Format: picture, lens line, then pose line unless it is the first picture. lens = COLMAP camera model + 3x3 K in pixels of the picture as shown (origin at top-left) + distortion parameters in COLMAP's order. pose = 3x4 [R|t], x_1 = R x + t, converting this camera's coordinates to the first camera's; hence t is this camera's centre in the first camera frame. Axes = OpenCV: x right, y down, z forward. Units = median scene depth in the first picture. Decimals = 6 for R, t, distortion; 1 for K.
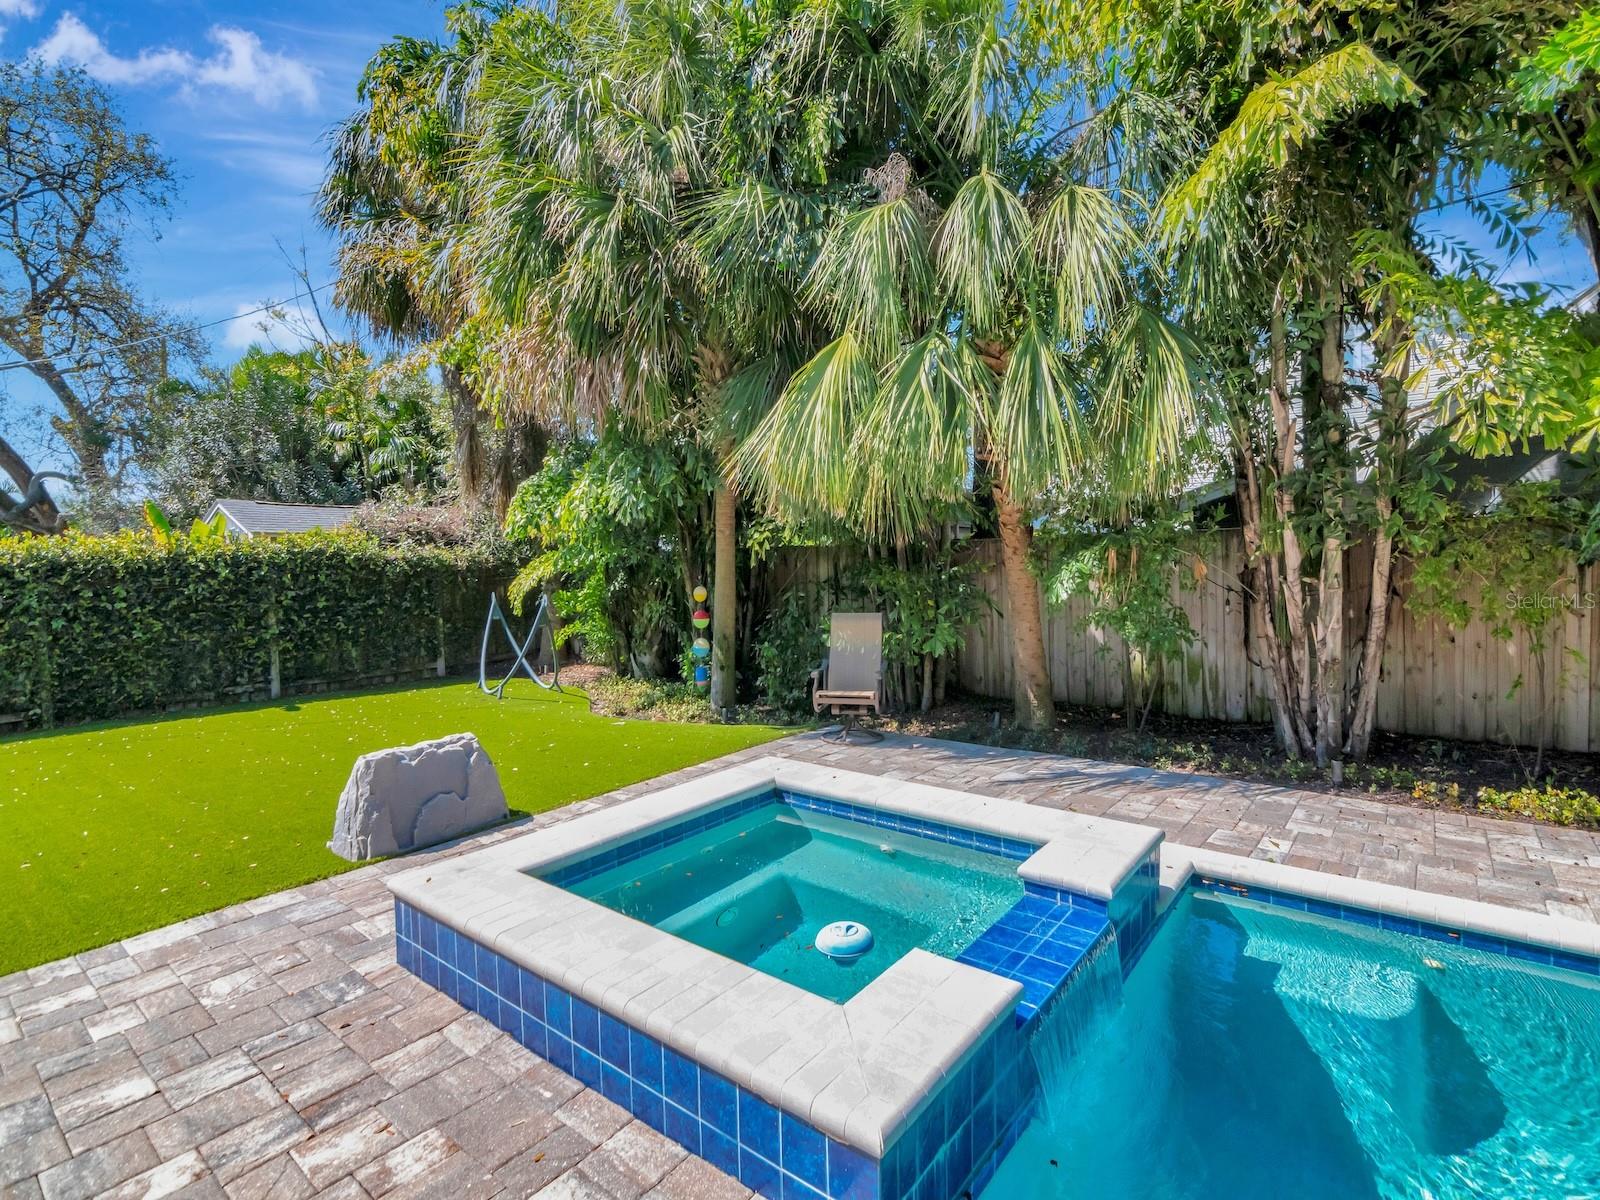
lens RADIAL K [[784.3, 0, 840.8], [0, 784.3, 576.9], [0, 0, 1]] dist [-0.004949, -0.003532]
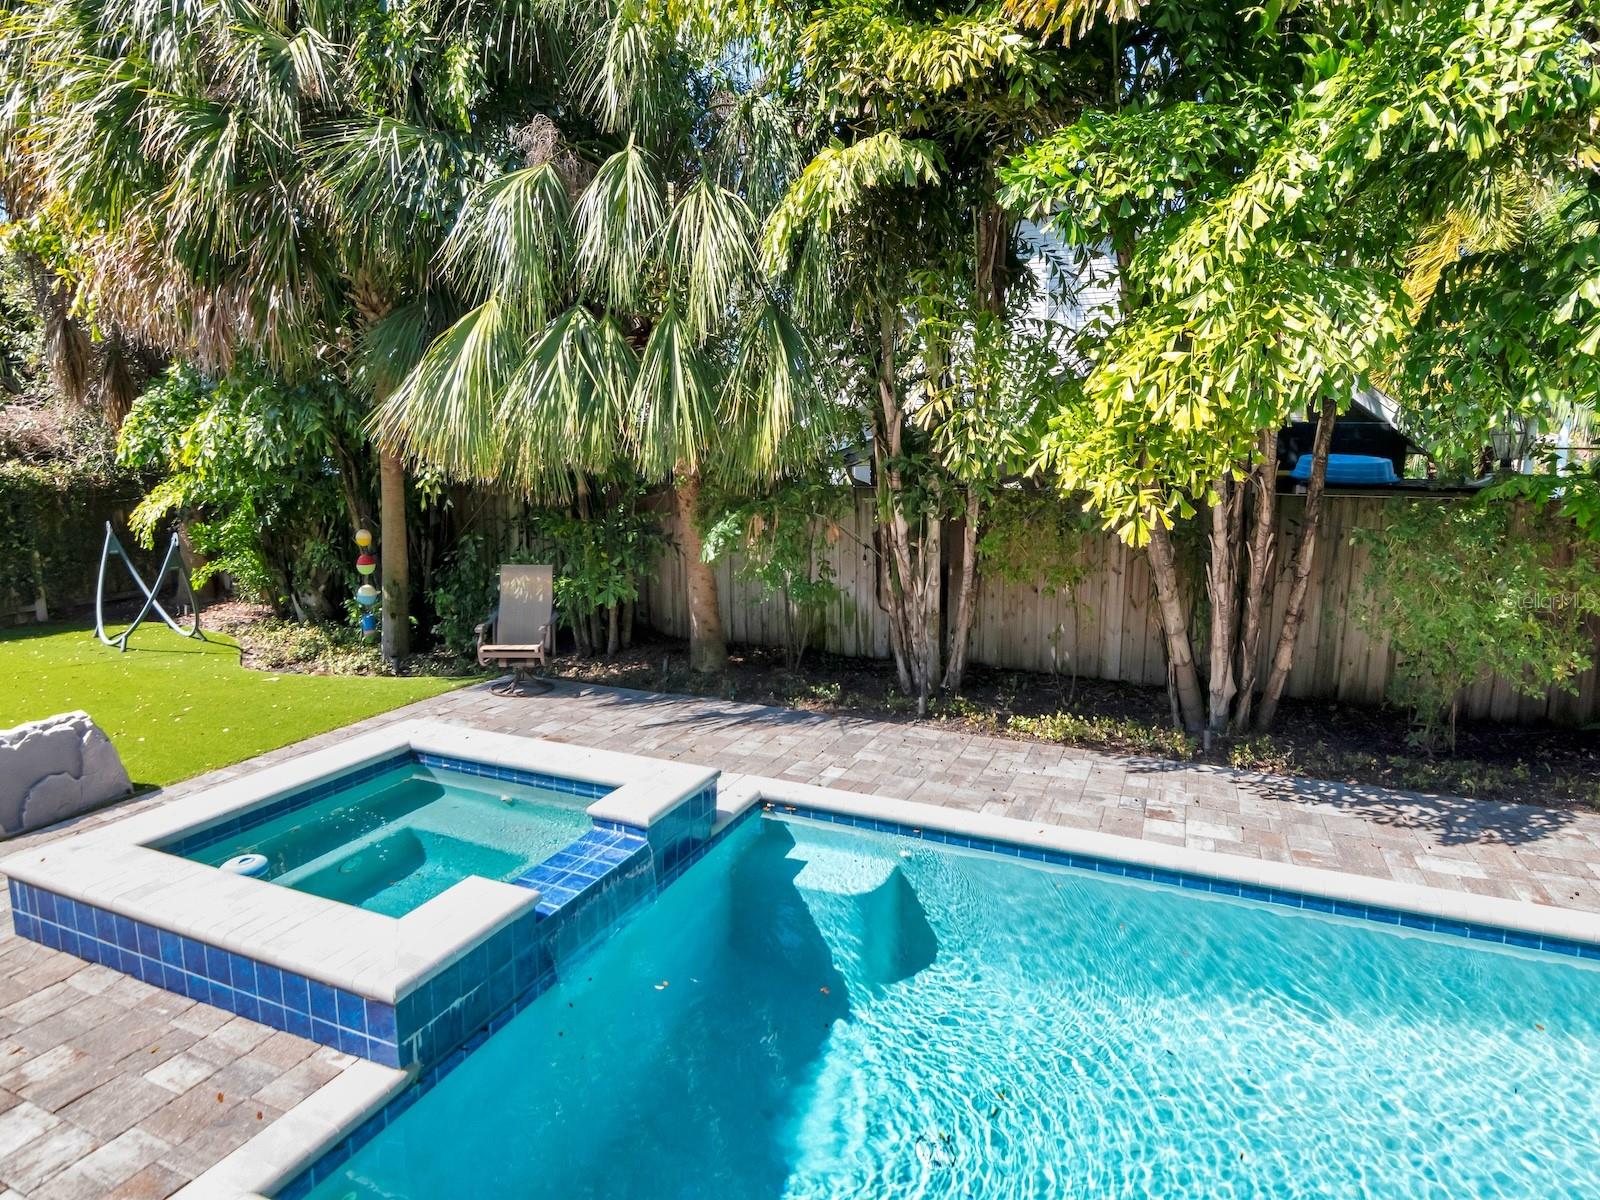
lens RADIAL K [[897.8, 0, 825.7], [0, 897.8, 569.8], [0, 0, 1]] dist [-0.000434, -0.004052]
pose [[0.968827, -0.012668, 0.247413, 0.140916], [-0.014642, 0.994018, 0.108233, -0.102768], [-0.247304, -0.108482, 0.962846, -0.264990]]
